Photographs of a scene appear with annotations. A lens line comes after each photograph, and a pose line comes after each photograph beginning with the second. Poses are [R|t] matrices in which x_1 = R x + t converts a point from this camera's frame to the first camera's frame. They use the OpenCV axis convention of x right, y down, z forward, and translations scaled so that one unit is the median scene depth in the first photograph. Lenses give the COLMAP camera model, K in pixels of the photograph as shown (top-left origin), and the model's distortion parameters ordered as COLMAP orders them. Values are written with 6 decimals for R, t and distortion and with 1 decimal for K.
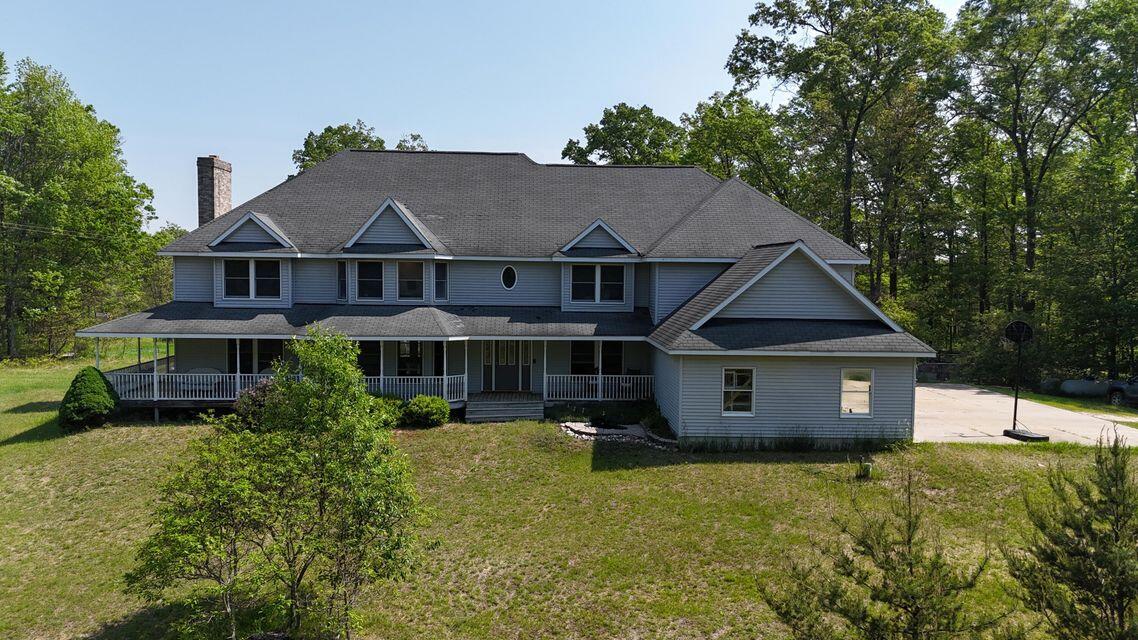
lens RADIAL K [[811.3, 0, 556.1], [0, 811.3, 324.8], [0, 0, 1]] dist [0.035868, -0.002149]
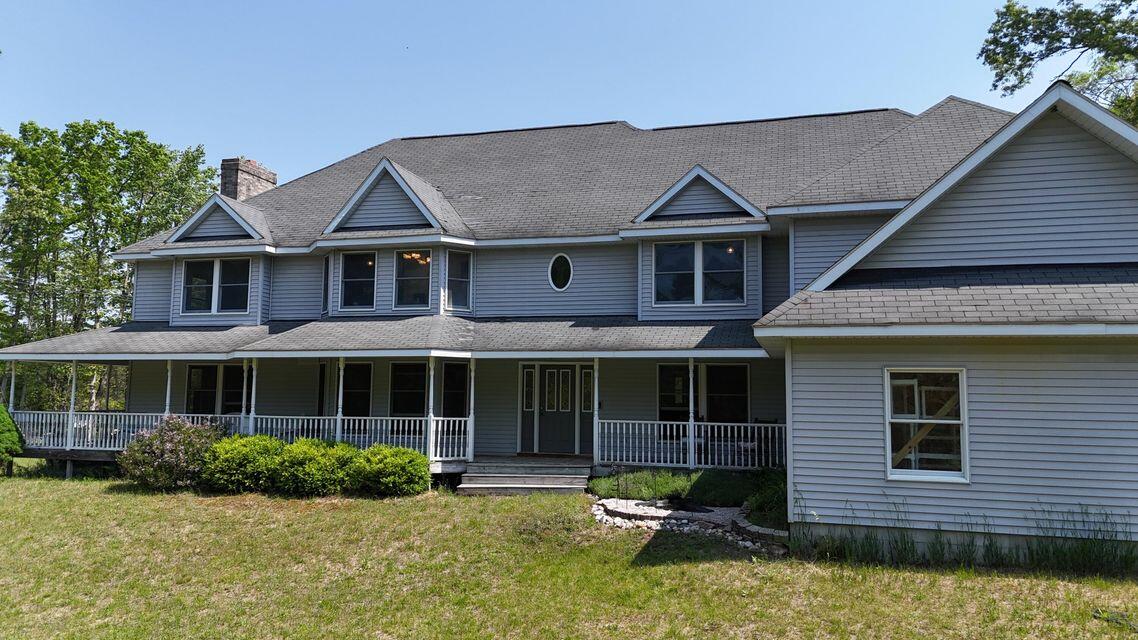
lens RADIAL K [[822.1, 0, 569.3], [0, 822.1, 349.0], [0, 0, 1]] dist [0.038728, -0.002025]
pose [[0.955296, -0.014029, -0.295318, 0.138676], [-0.024187, 0.991817, -0.125354, 0.082411], [0.294660, 0.126893, 0.947140, 0.412203]]
